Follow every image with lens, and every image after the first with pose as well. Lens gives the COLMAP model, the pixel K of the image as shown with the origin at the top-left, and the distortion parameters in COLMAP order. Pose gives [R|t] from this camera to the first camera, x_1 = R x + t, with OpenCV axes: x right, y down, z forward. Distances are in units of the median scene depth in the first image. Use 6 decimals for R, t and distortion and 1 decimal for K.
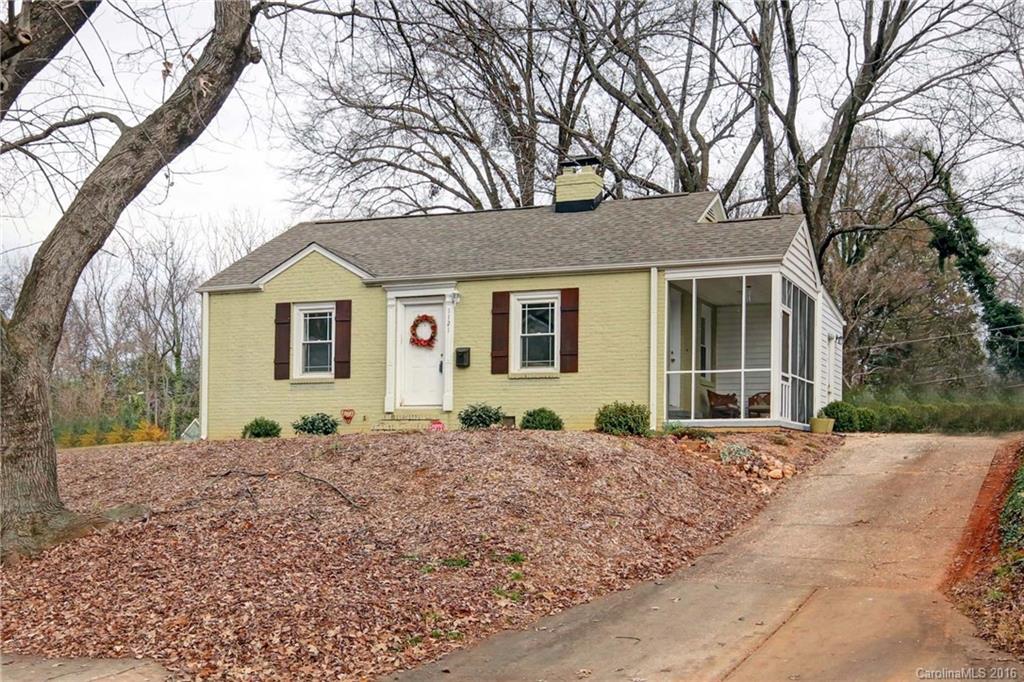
lens RADIAL K [[908.2, 0, 512.0], [0, 908.2, 341.0], [0, 0, 1]] dist [-0.058351, -0.001115]
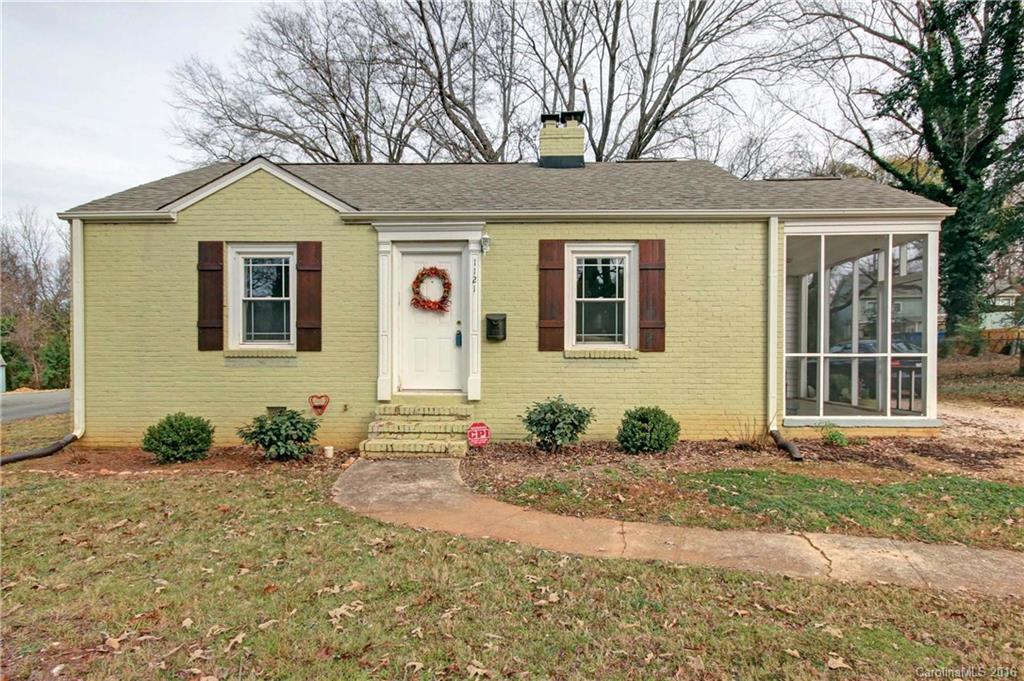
lens RADIAL K [[514.8, 0, 514.7], [0, 514.8, 344.8], [0, 0, 1]] dist [-0.000080, 0.000108]
pose [[0.948427, 0.005763, 0.316944, -0.164962], [-0.031600, 0.996573, 0.076440, -0.000042], [-0.315417, -0.082513, 0.945359, 0.575064]]
